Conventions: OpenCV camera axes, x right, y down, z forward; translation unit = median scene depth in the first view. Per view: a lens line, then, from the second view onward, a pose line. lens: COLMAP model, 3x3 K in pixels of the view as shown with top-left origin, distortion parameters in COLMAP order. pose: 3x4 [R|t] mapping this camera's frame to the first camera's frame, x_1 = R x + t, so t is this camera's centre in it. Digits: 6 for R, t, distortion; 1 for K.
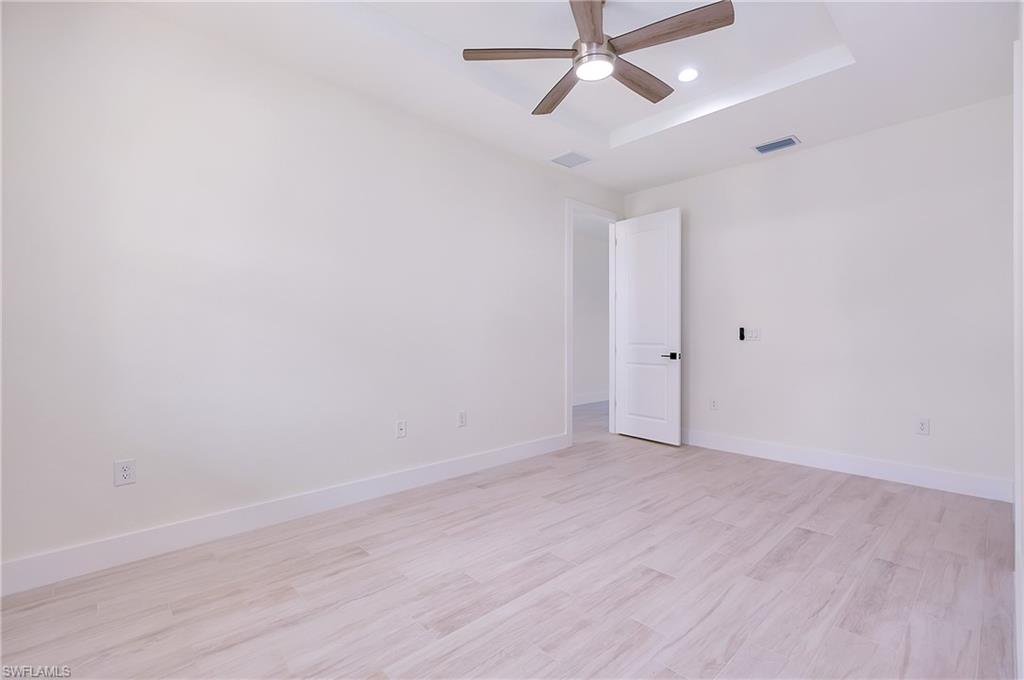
lens RADIAL K [[461.3, 0, 515.1], [0, 461.3, 337.8], [0, 0, 1]] dist [-0.001664, -0.000515]
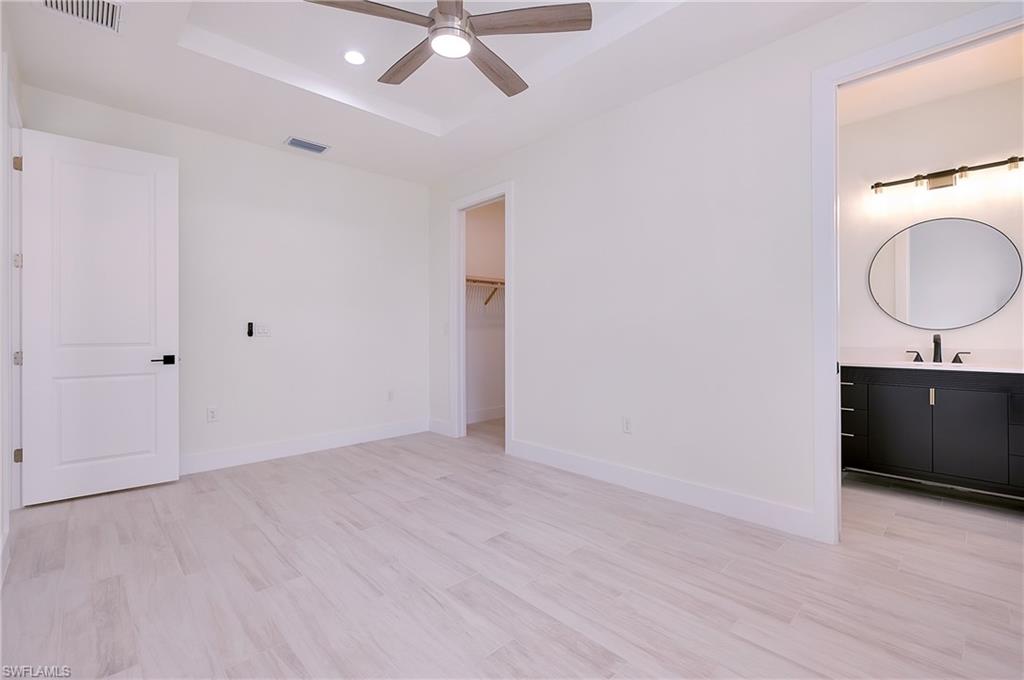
lens RADIAL K [[452.1, 0, 535.9], [0, 452.1, 335.3], [0, 0, 1]] dist [-0.001087, -0.000619]
pose [[-0.034085, -0.010672, 0.999362, -0.654471], [0.008250, 0.999906, 0.010959, -0.003172], [-0.999385, 0.008618, -0.033993, 0.753272]]
